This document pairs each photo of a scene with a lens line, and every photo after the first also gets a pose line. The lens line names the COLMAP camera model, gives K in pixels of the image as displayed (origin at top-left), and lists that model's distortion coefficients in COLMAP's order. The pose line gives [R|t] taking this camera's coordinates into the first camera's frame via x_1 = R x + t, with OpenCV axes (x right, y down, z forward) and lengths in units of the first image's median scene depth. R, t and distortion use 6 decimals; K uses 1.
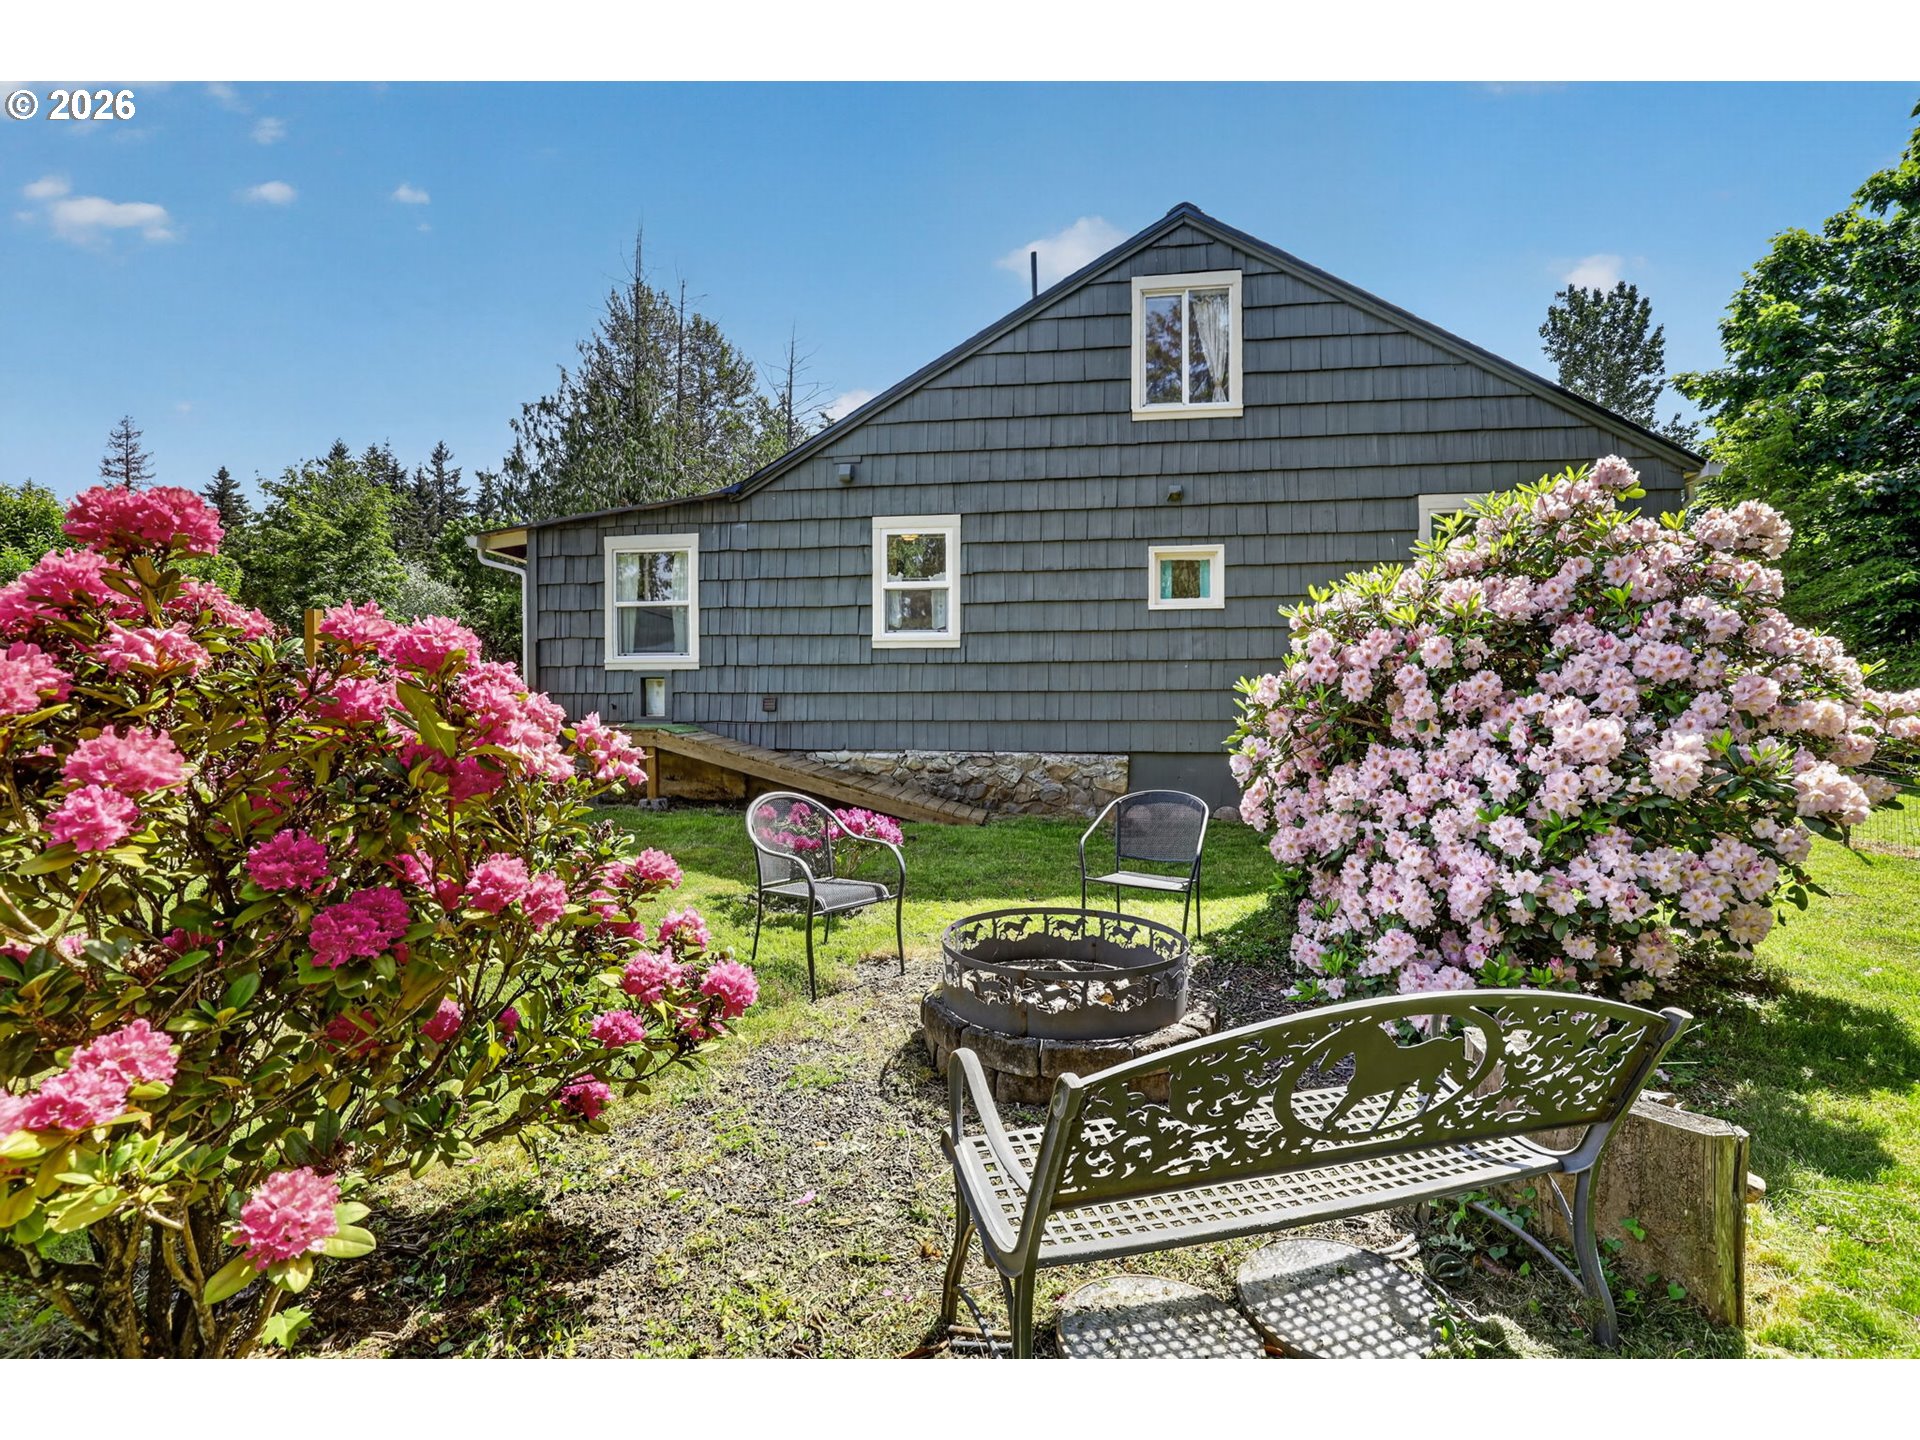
lens RADIAL K [[896.4, 0, 960.0], [0, 896.4, 720.0], [0, 0, 1]] dist [-0.014895, -0.000173]
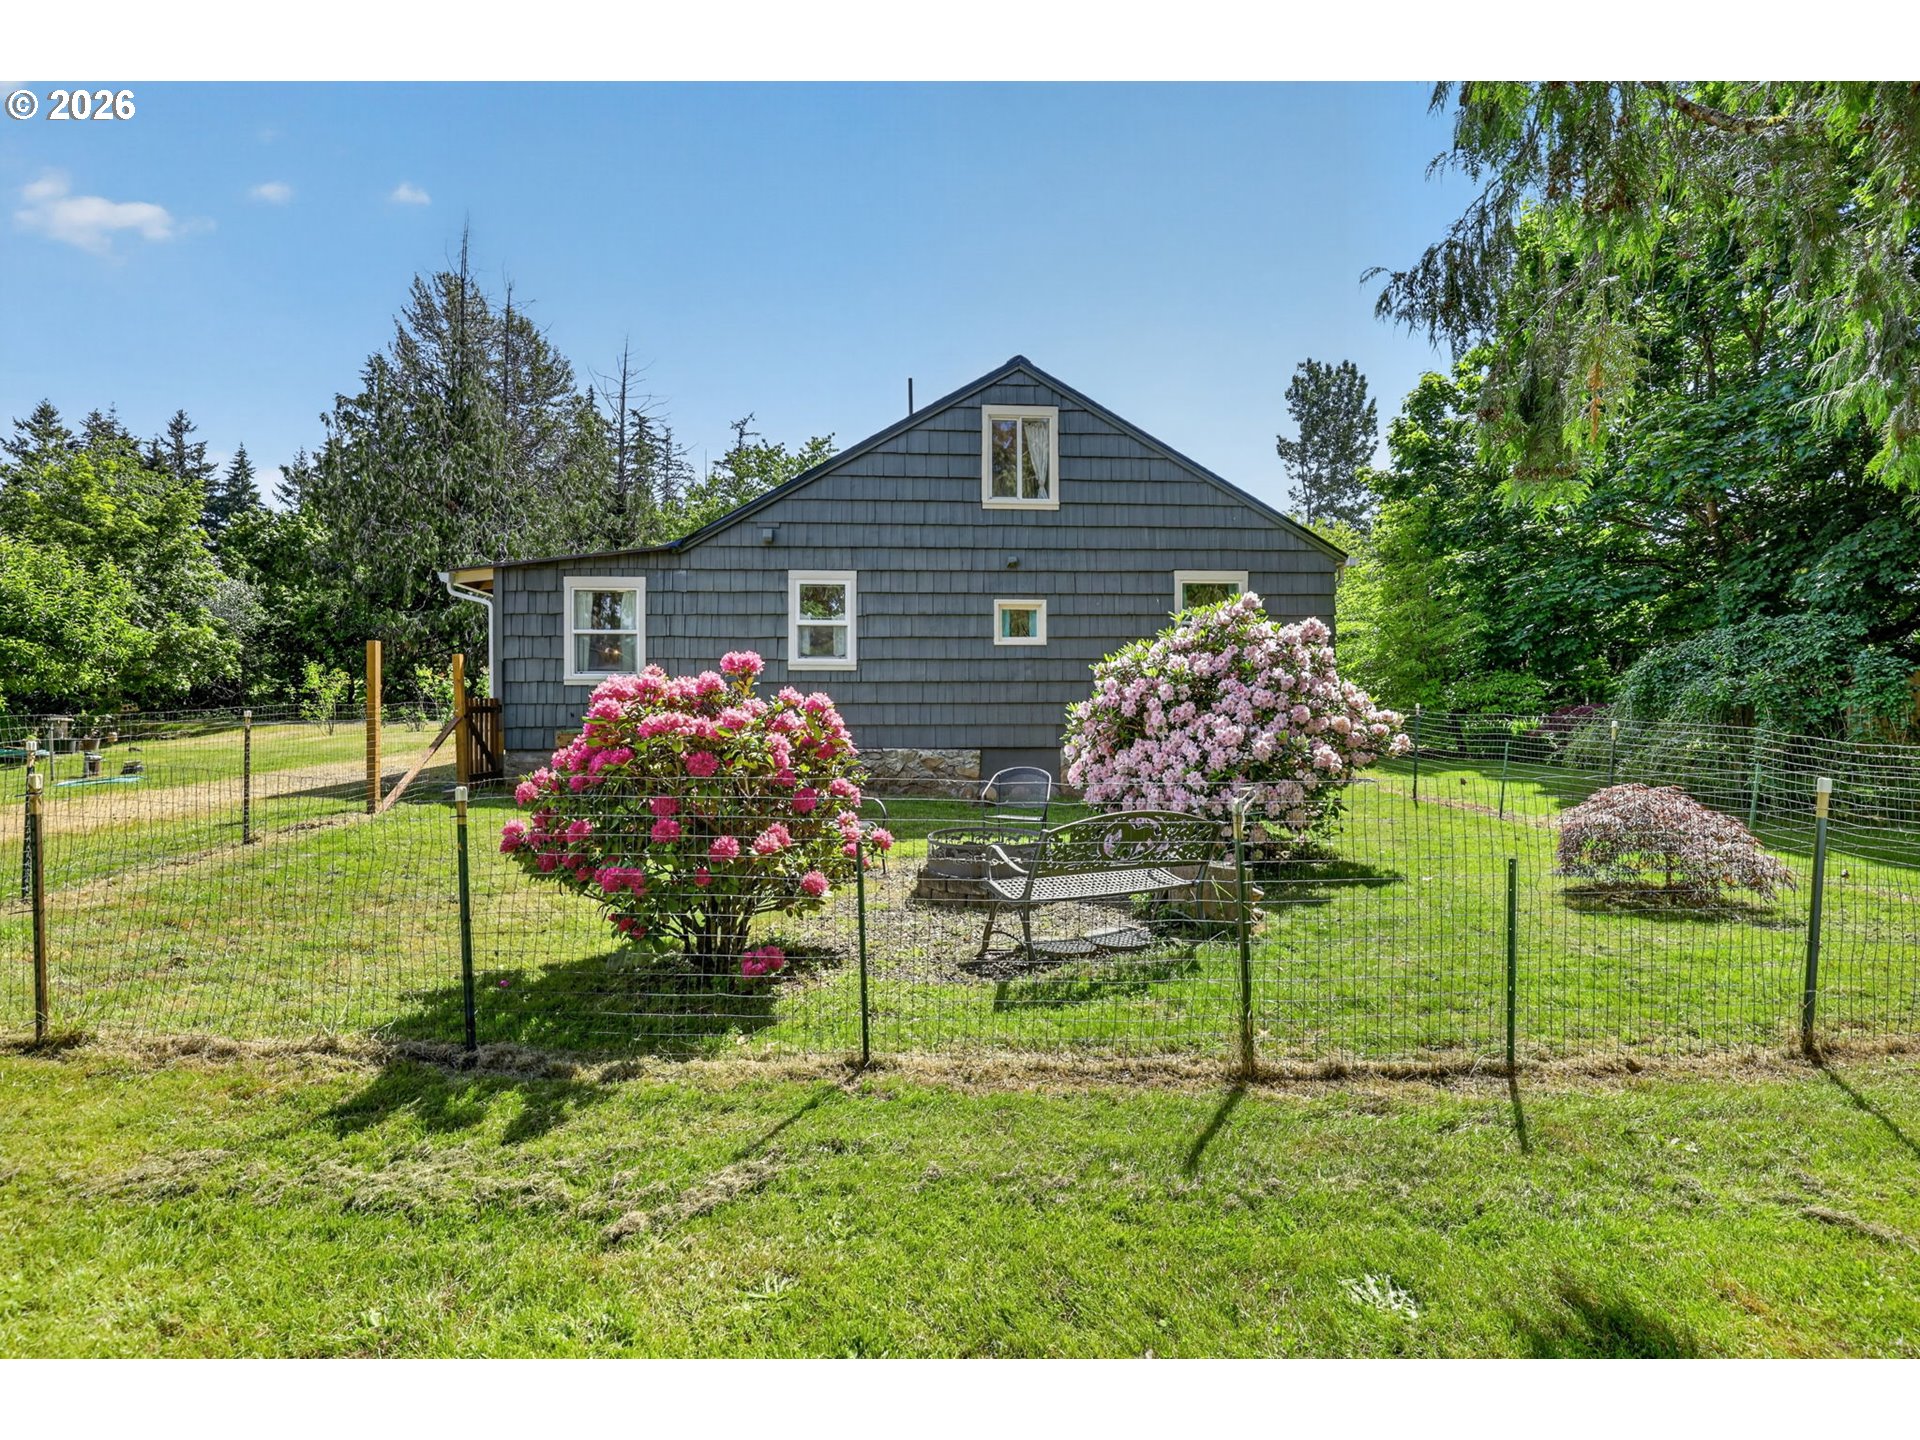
lens RADIAL K [[858.4, 0, 960.0], [0, 858.4, 720.0], [0, 0, 1]] dist [0.003560, 0.000292]
pose [[0.978180, -0.002333, 0.207746, -0.121081], [0.002768, 0.999995, -0.001804, -0.004325], [-0.207740, 0.002340, 0.978181, -0.299940]]
